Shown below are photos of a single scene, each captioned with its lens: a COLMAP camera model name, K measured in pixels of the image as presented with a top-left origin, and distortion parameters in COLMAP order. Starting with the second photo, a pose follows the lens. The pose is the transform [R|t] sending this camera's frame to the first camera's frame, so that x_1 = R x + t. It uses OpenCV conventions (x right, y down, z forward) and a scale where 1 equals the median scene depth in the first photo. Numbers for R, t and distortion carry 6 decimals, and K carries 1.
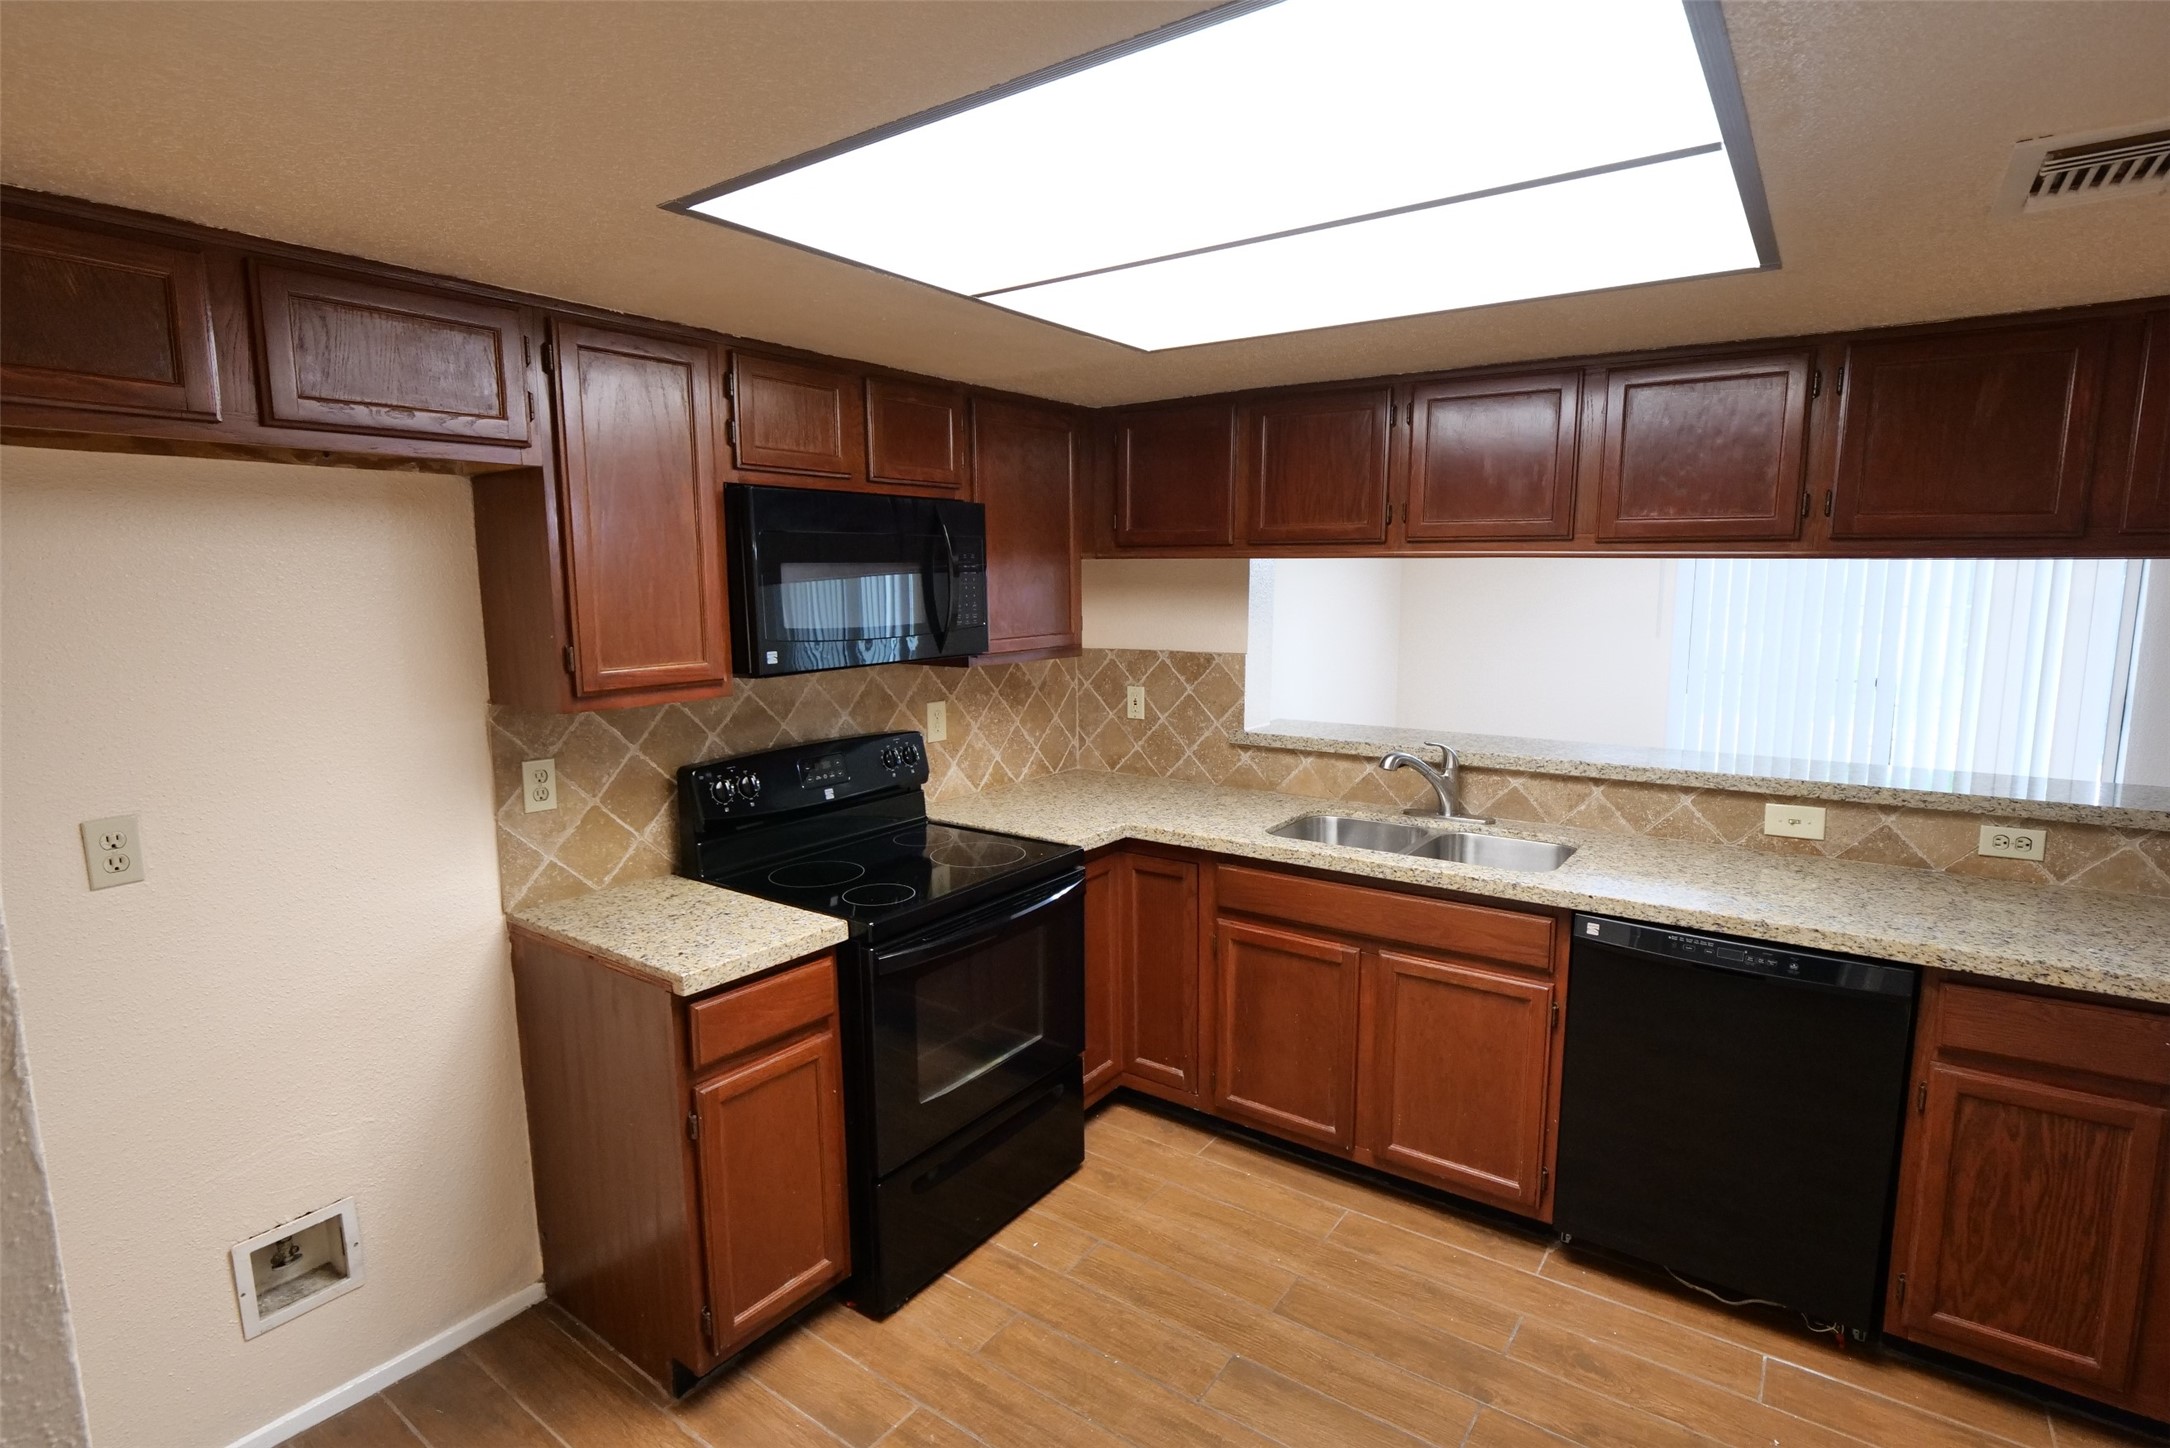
lens RADIAL K [[1060.5, 0, 1085.0], [0, 1060.5, 724.0], [0, 0, 1]] dist [-0.012163, -0.001272]
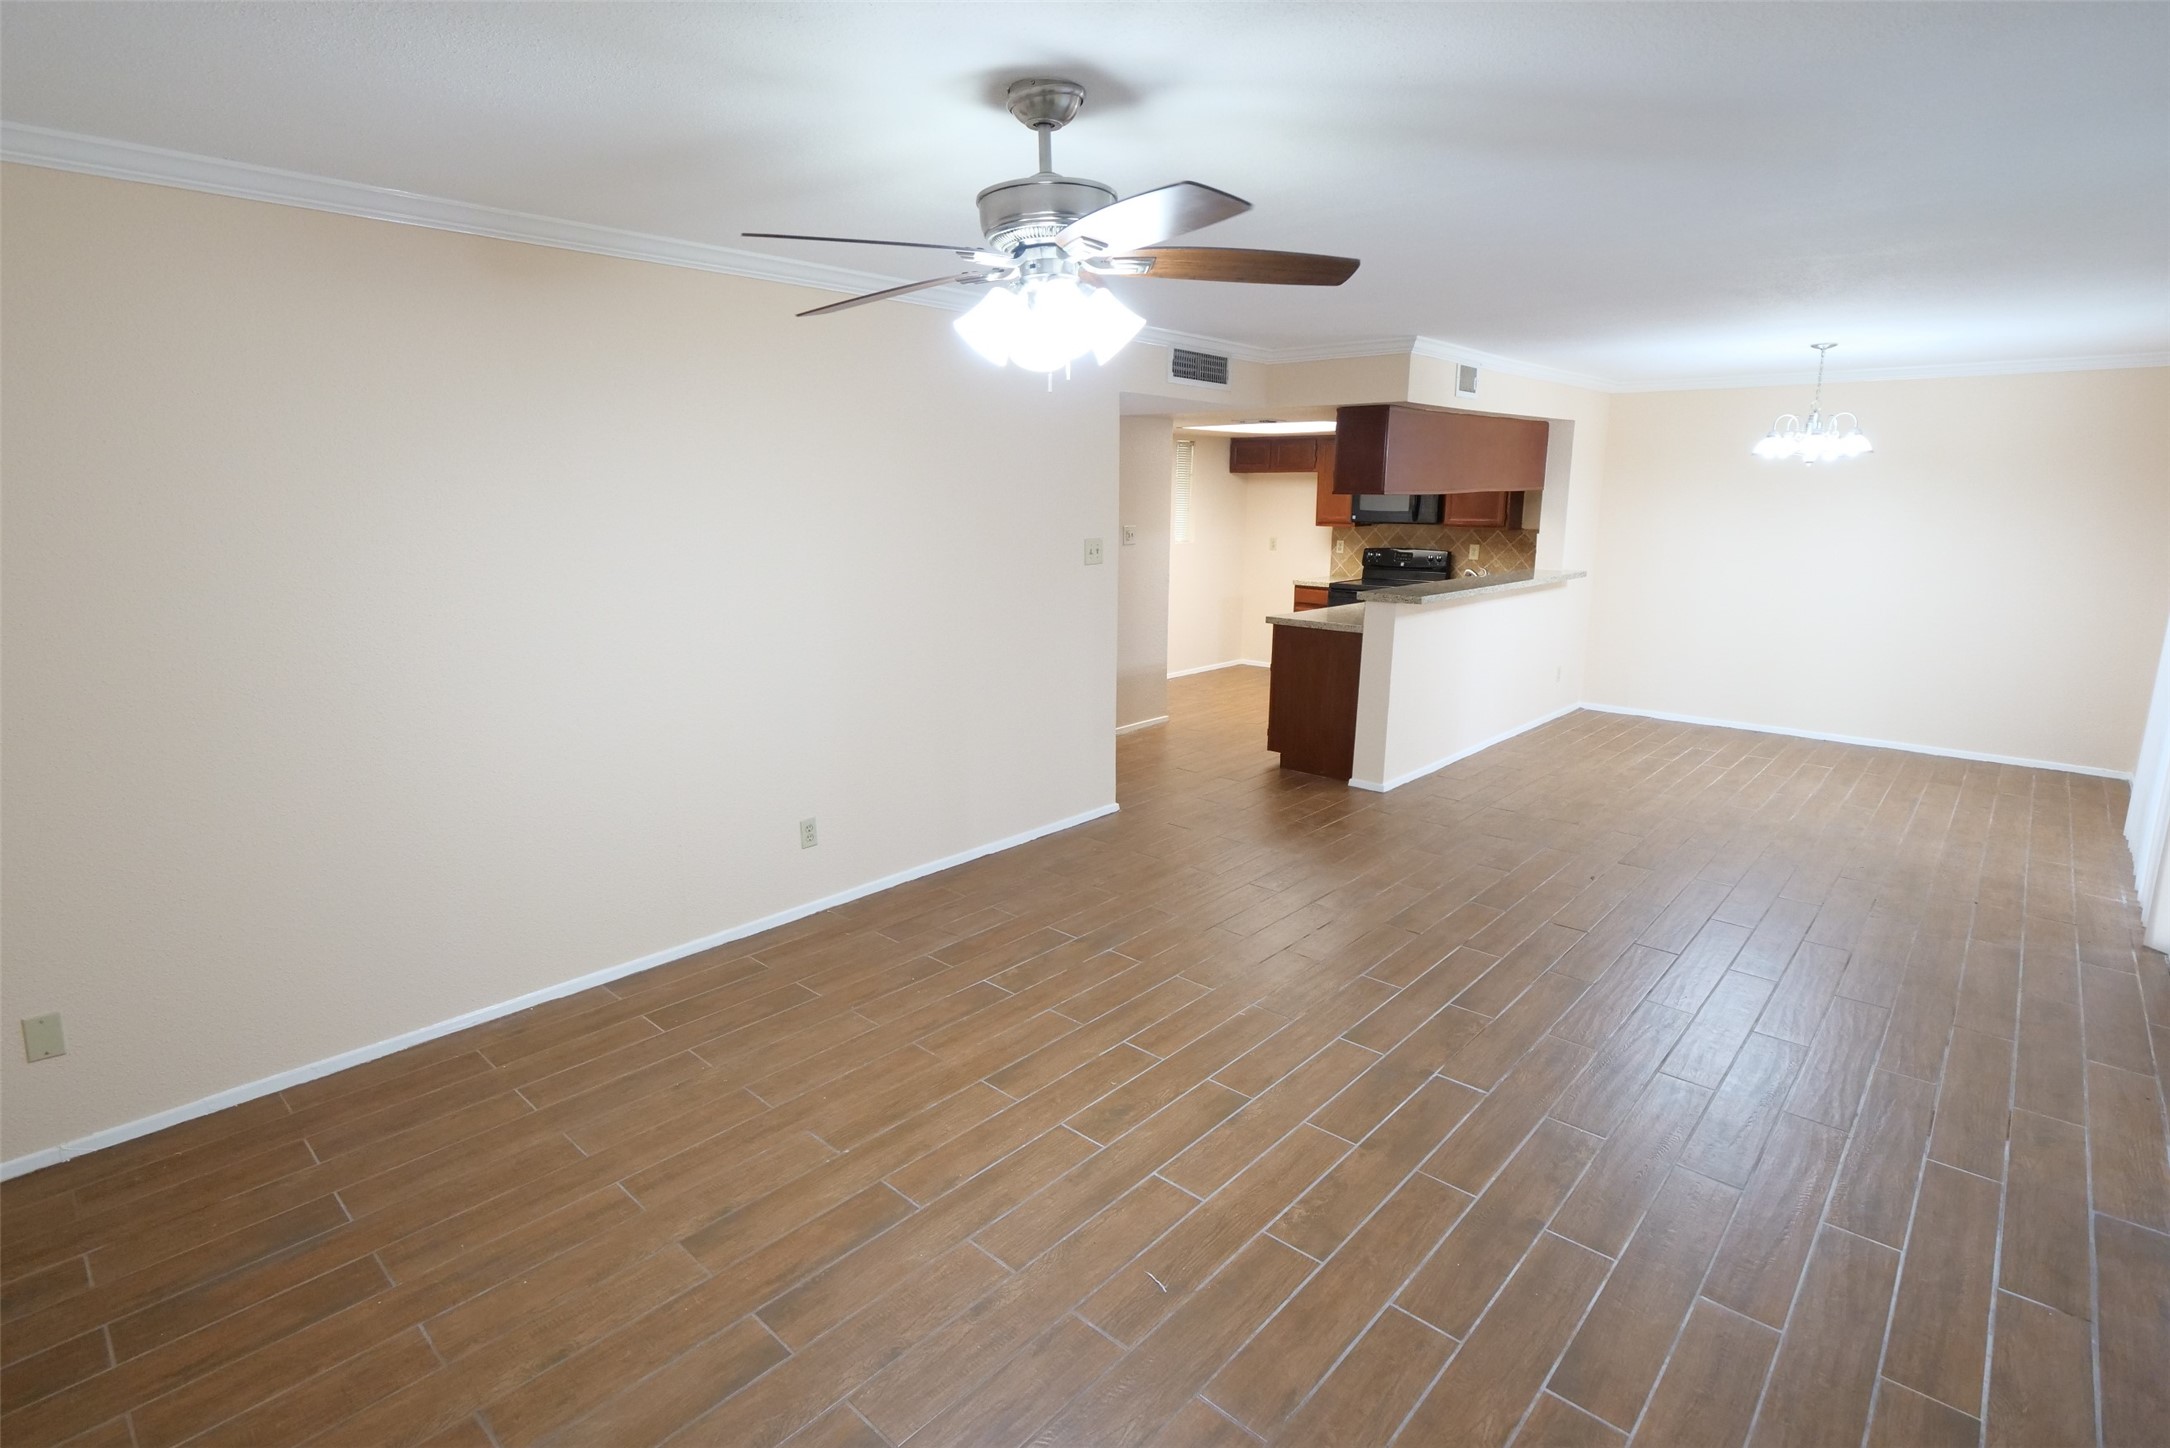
lens RADIAL K [[1060.5, 0, 1085.0], [0, 1060.5, 724.0], [0, 0, 1]] dist [-0.012163, -0.001272]
pose [[-0.108911, 0.220009, -0.969399, 3.283127], [-0.137288, 0.962525, 0.233874, -0.092306], [0.984525, 0.158559, -0.074625, 0.387564]]
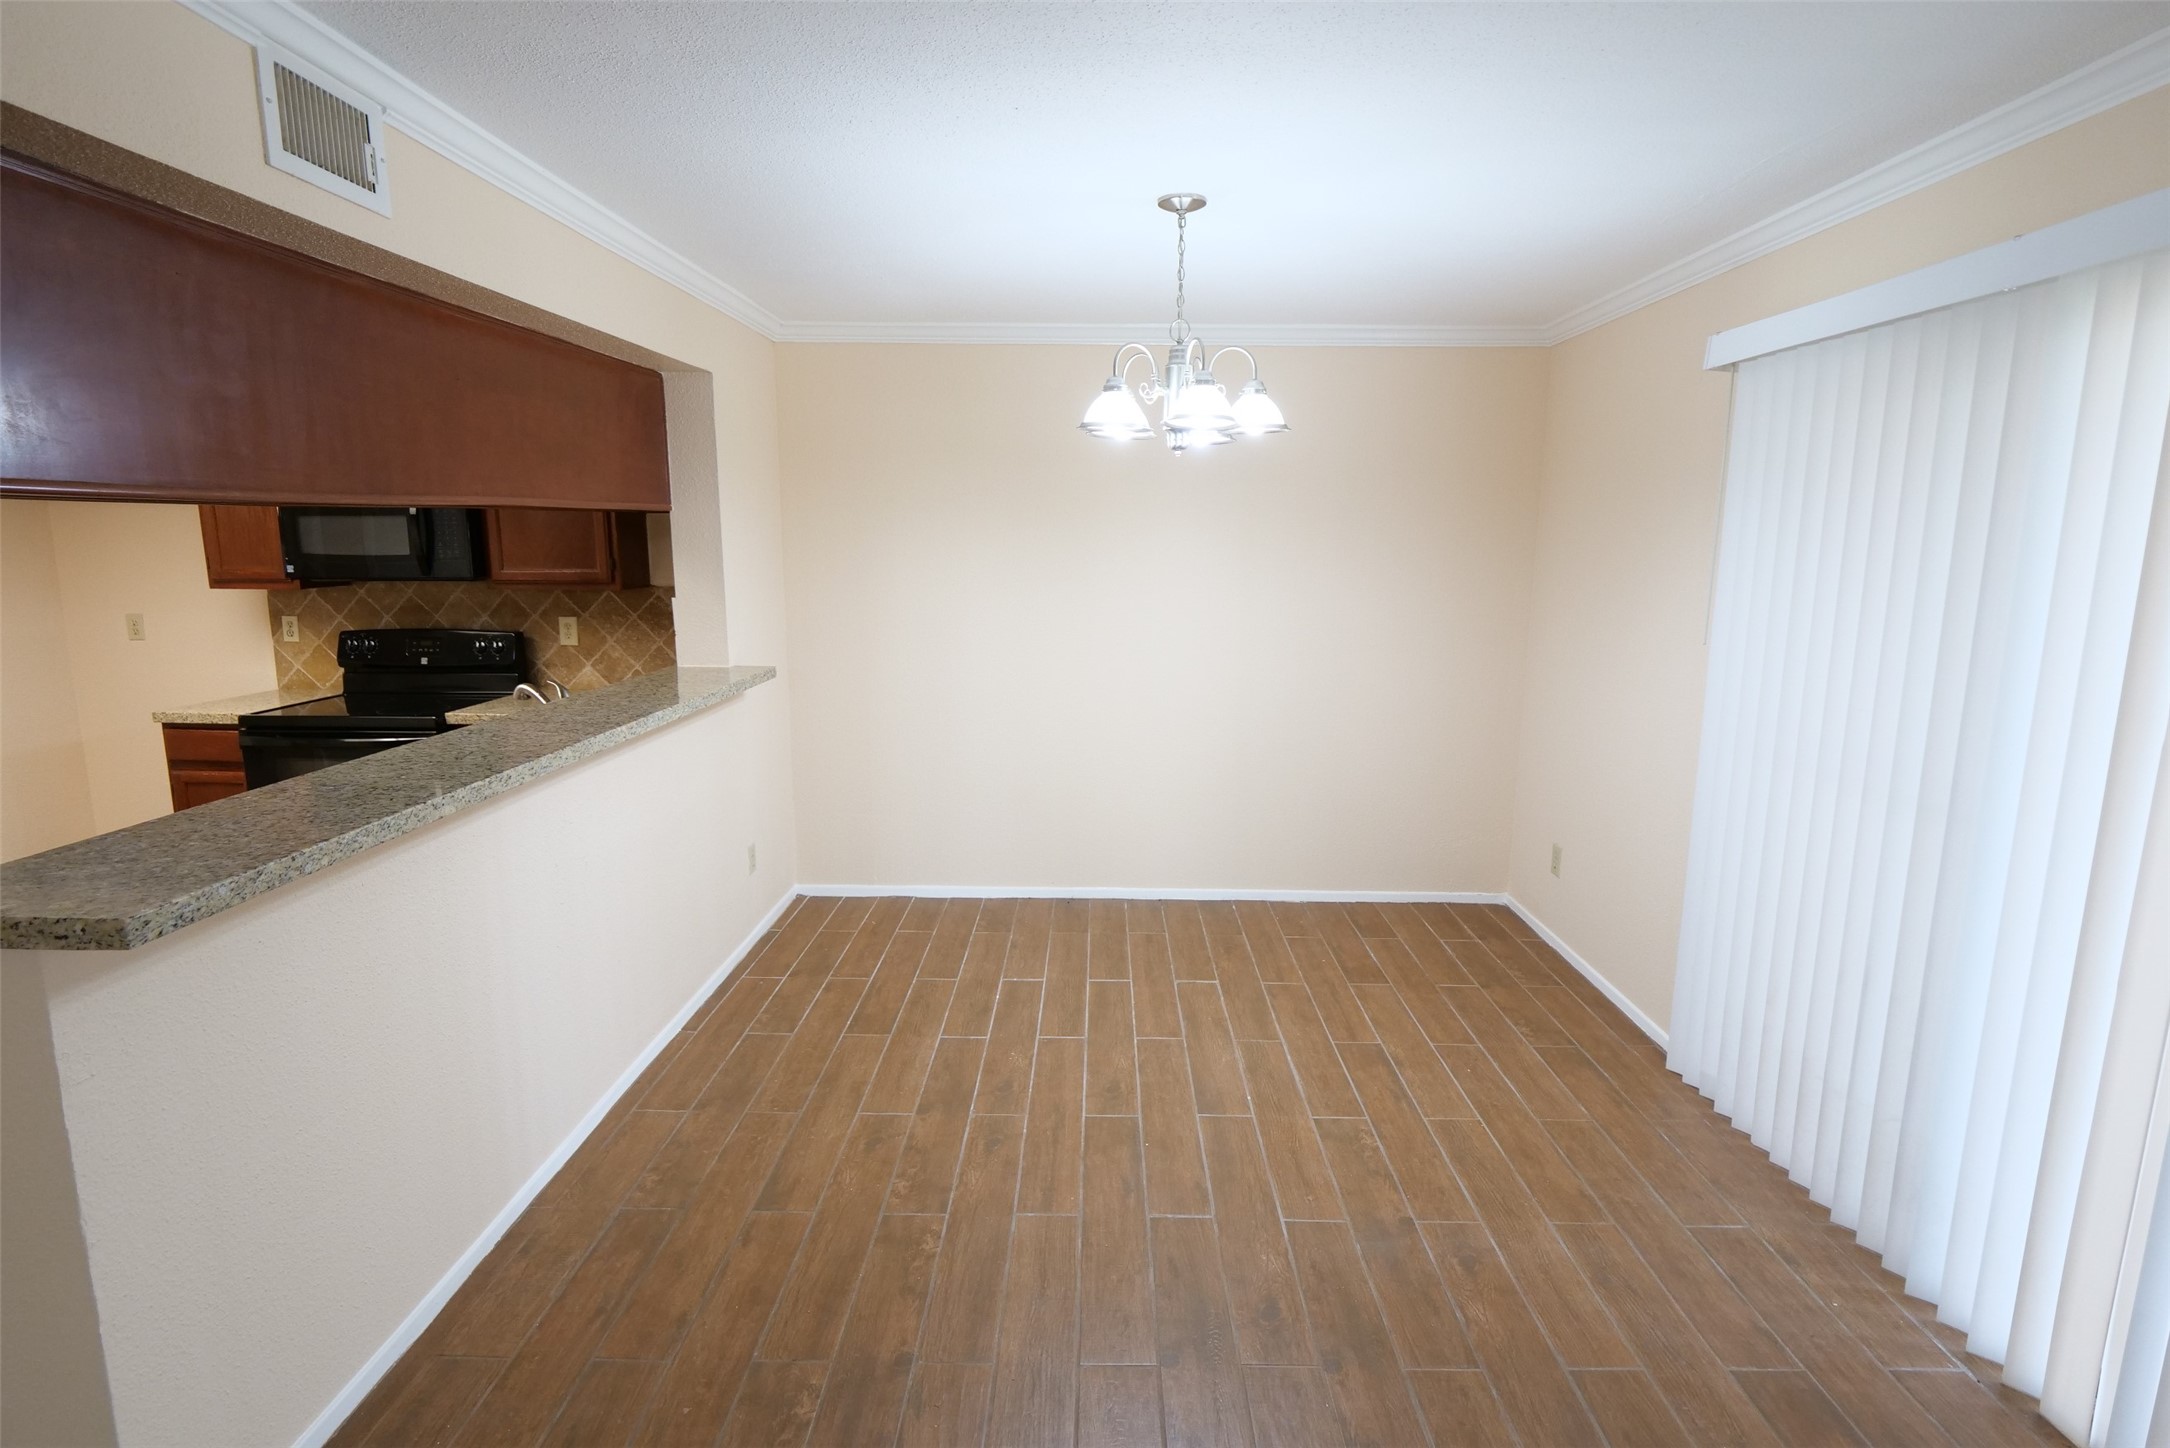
lens RADIAL K [[1060.5, 0, 1085.0], [0, 1060.5, 724.0], [0, 0, 1]] dist [-0.012163, -0.001272]
pose [[0.574352, 0.154984, -0.803803, 1.724709], [-0.123832, 0.987064, 0.101836, -0.133431], [0.809188, 0.041047, 0.586114, 0.929097]]
